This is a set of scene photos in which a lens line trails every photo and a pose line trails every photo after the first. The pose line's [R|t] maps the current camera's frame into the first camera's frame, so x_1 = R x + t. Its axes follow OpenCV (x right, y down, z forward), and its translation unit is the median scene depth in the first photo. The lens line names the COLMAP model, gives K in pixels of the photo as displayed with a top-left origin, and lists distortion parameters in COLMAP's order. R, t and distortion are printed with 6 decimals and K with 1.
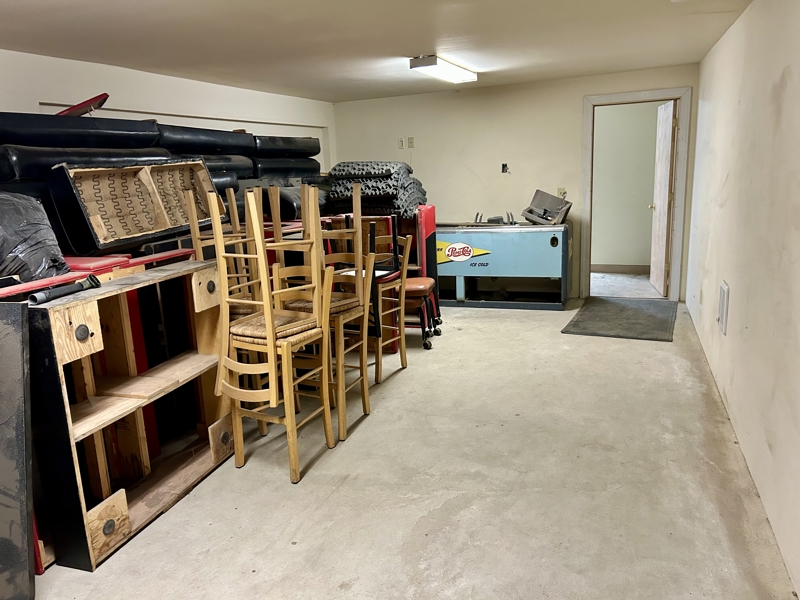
lens RADIAL K [[614.8, 0, 399.2], [0, 614.8, 298.8], [0, 0, 1]] dist [0.062816, -0.043026]
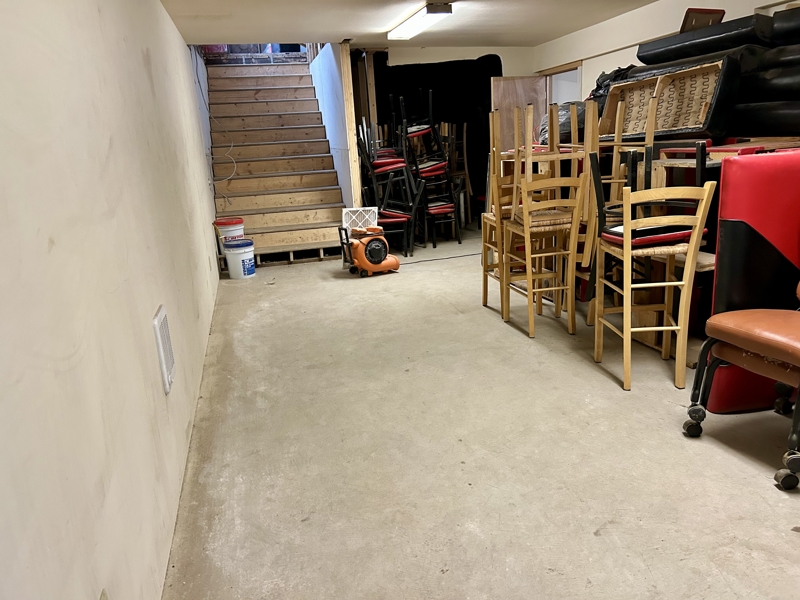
lens RADIAL K [[614.8, 0, 400.3], [0, 614.8, 300.4], [0, 0, 1]] dist [0.062816, -0.043026]
pose [[-0.825575, 0.228954, -0.515757, 0.715966], [-0.027599, 0.896513, 0.442157, -0.354624], [0.563617, 0.379268, -0.733820, 1.772912]]
